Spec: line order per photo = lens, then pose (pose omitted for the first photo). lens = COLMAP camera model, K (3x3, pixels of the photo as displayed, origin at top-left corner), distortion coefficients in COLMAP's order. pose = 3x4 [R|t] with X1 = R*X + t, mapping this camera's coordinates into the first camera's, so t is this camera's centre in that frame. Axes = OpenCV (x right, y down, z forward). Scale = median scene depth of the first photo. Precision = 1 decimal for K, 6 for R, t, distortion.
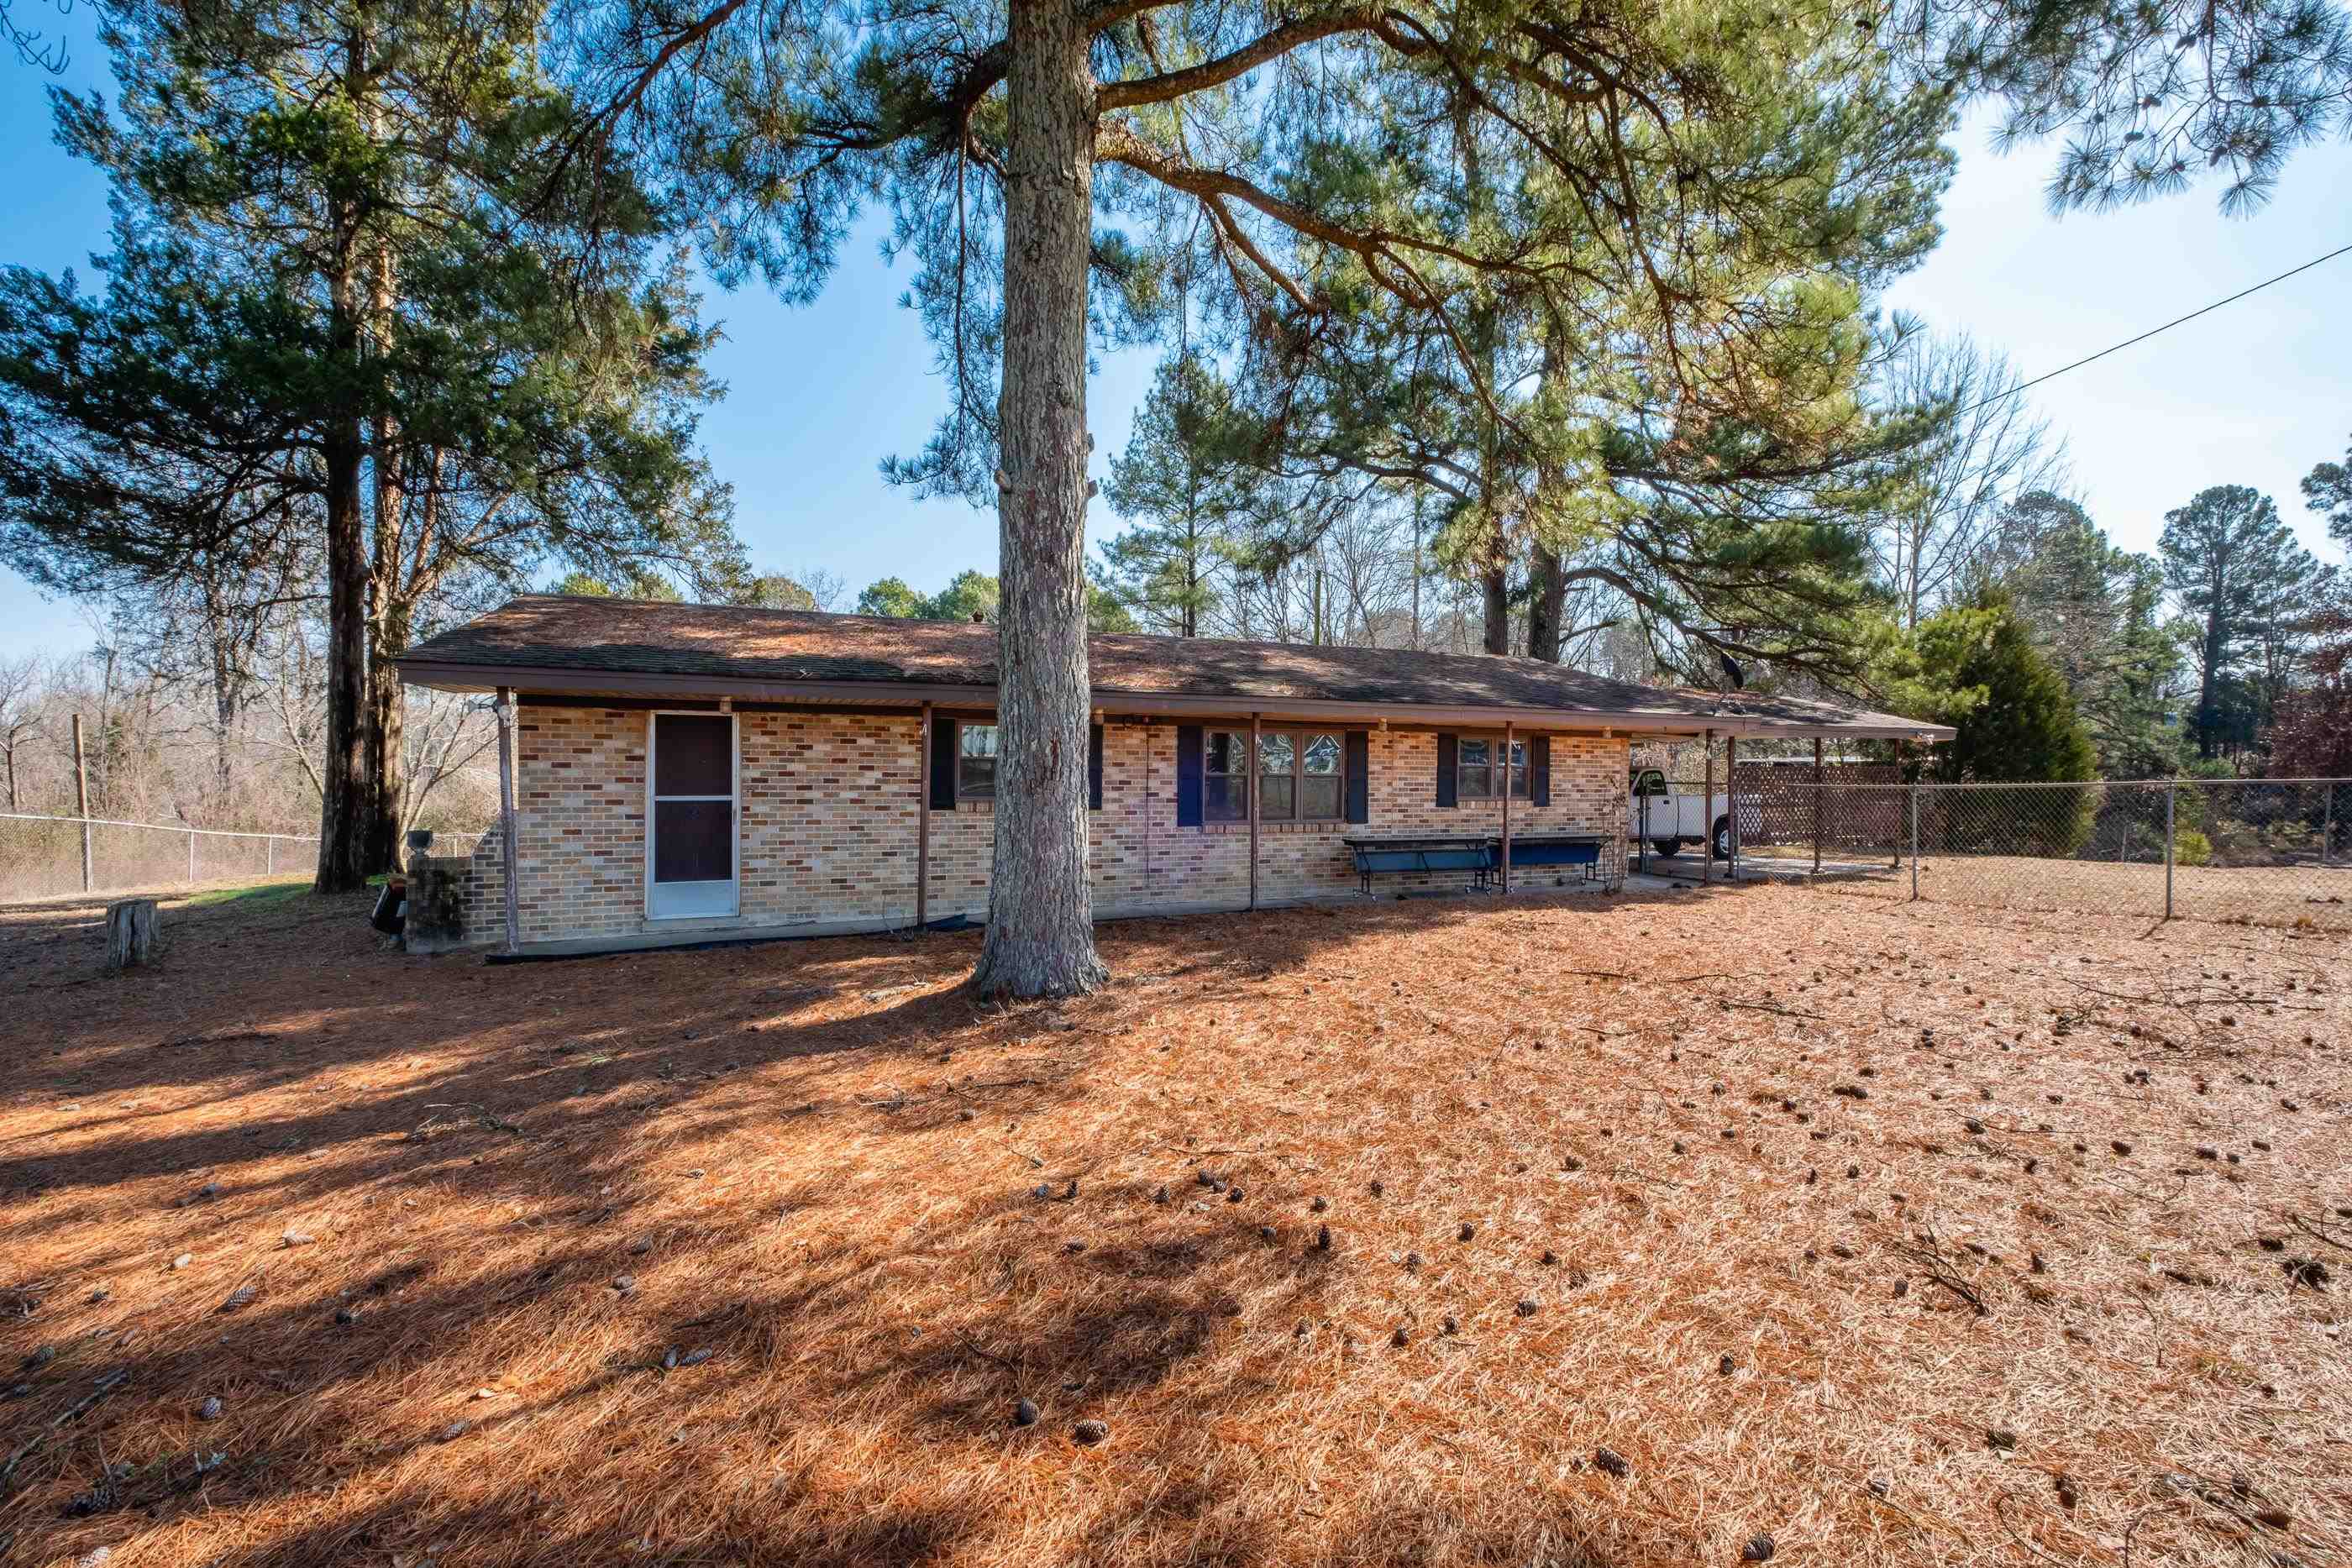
lens RADIAL K [[1000.1, 0, 1175.9], [0, 1000.1, 773.7], [0, 0, 1]] dist [0.002855, 0.000299]
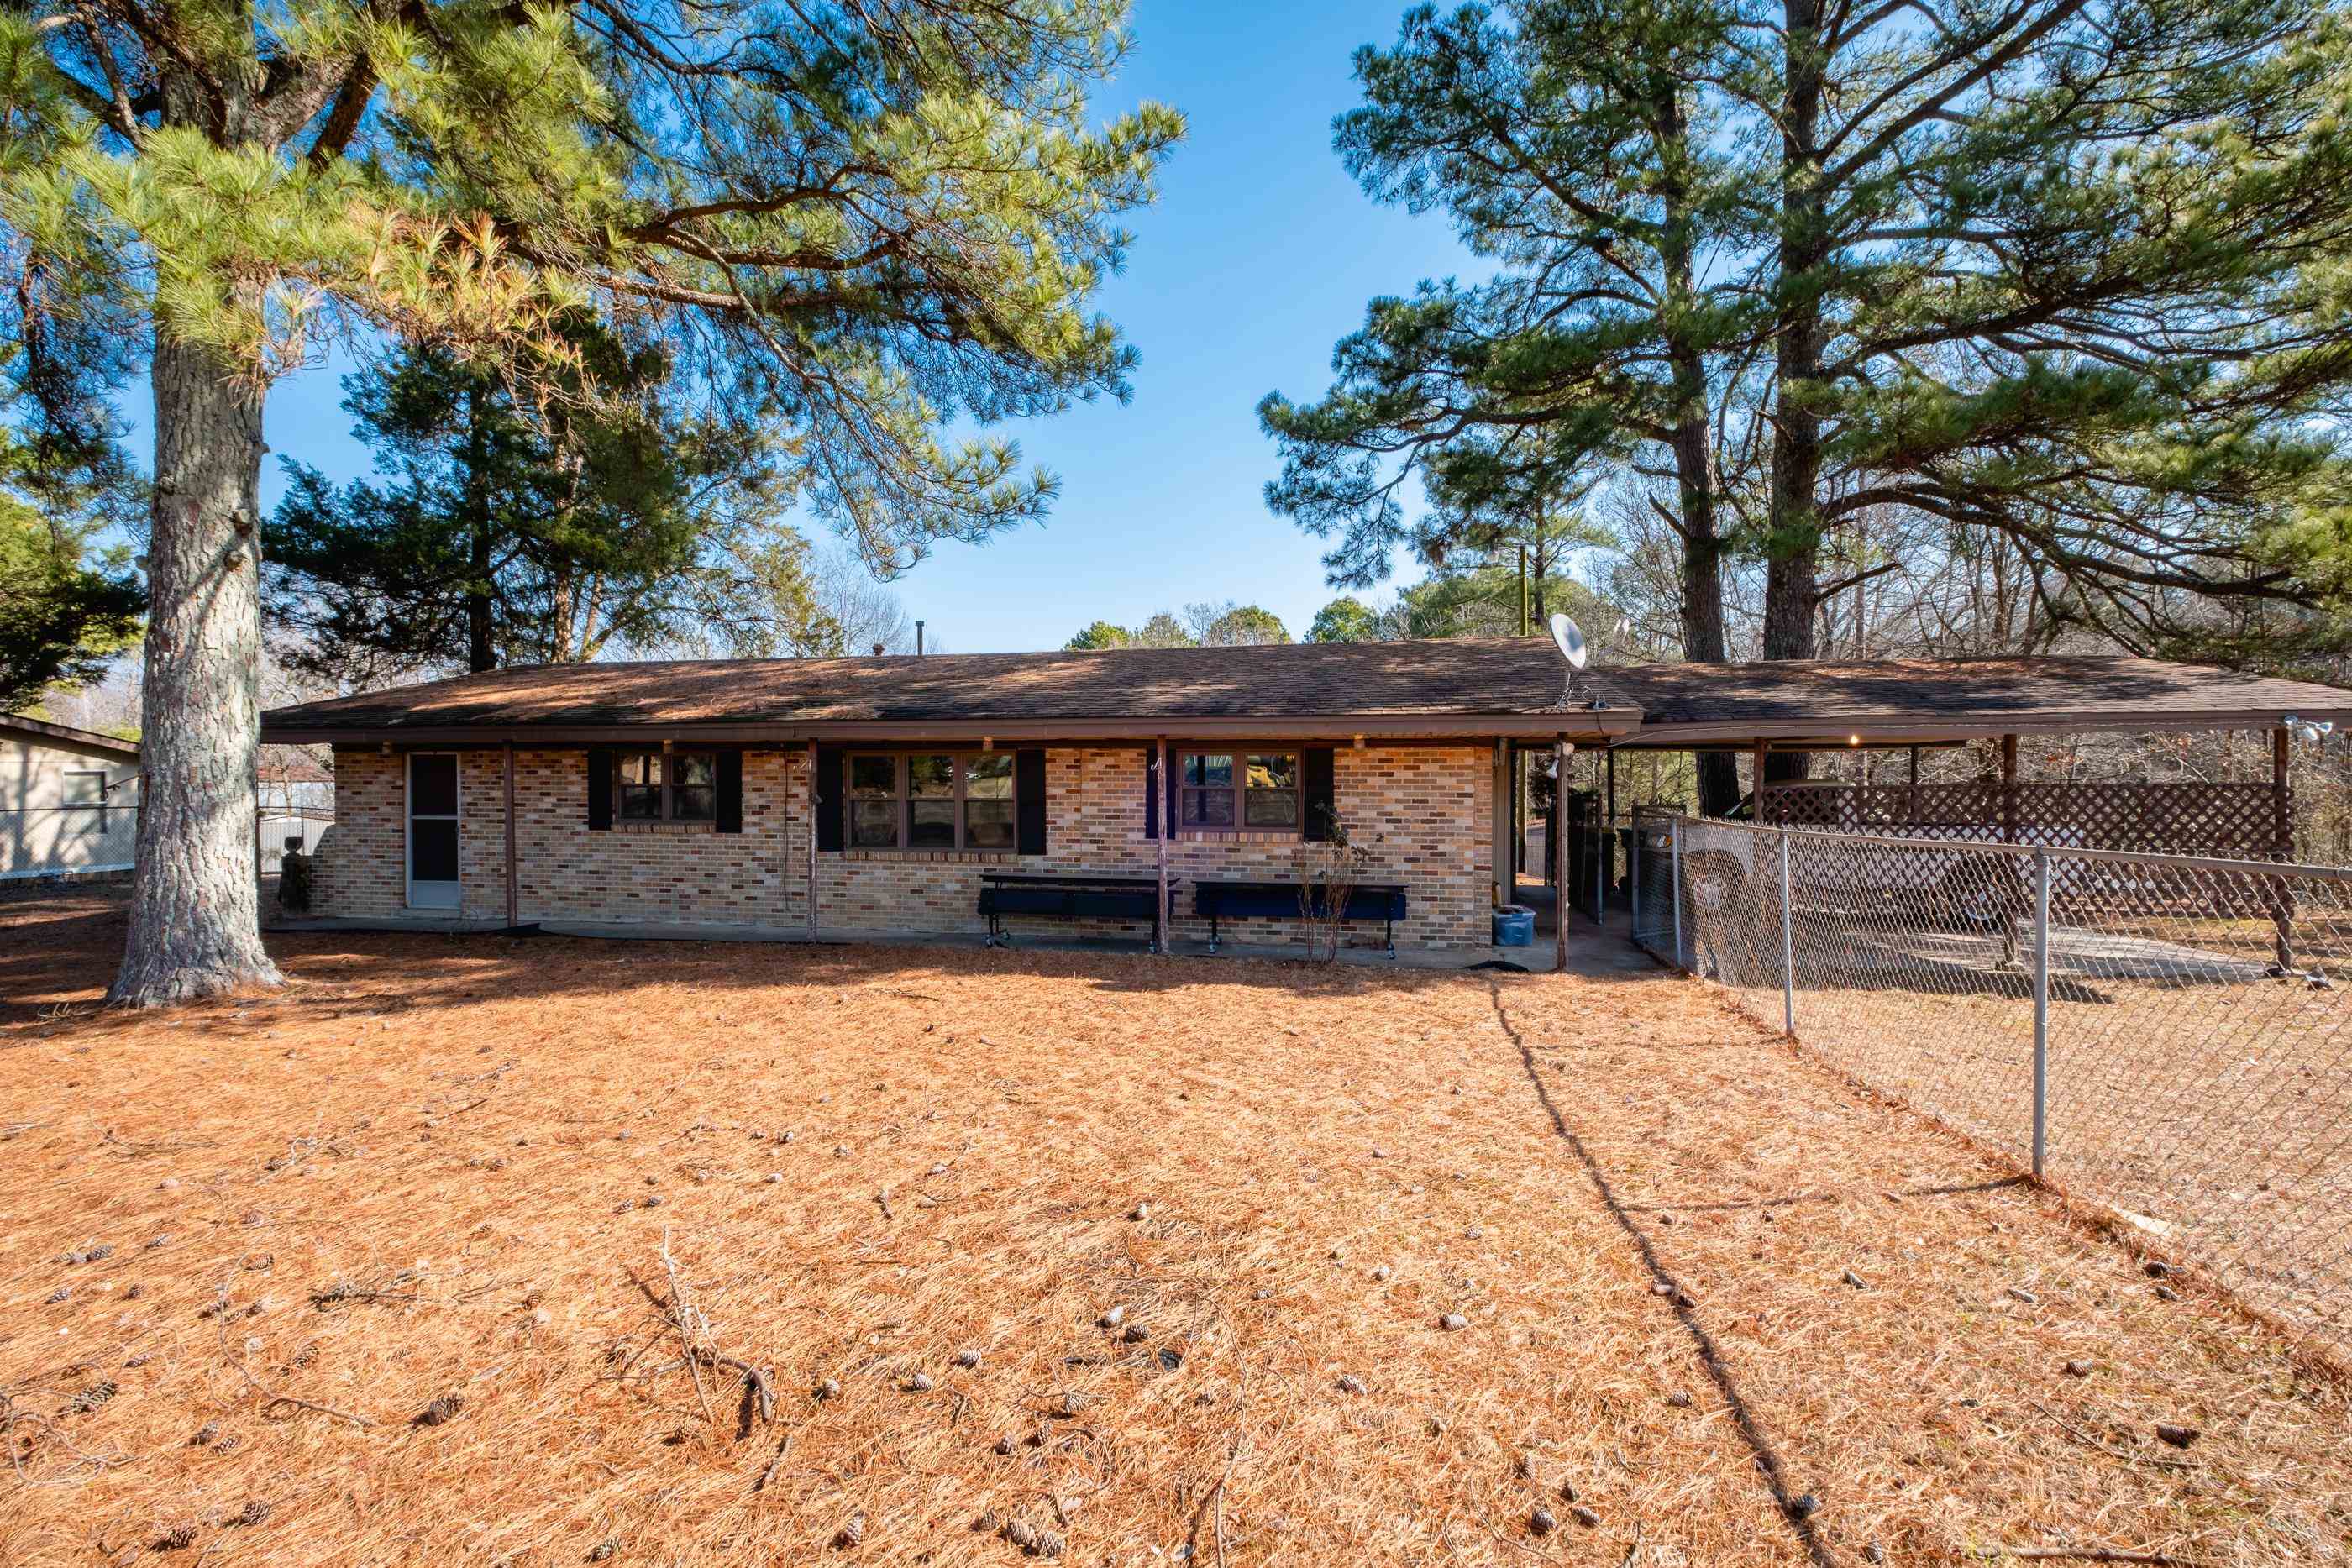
lens RADIAL K [[1000.1, 0, 1176.3], [0, 1000.1, 792.0], [0, 0, 1]] dist [0.002855, 0.000299]
pose [[0.824000, -0.007135, -0.566544, 0.935912], [0.000798, 0.999934, -0.011433, 0.005375], [0.566589, 0.008969, 0.823952, 0.413443]]
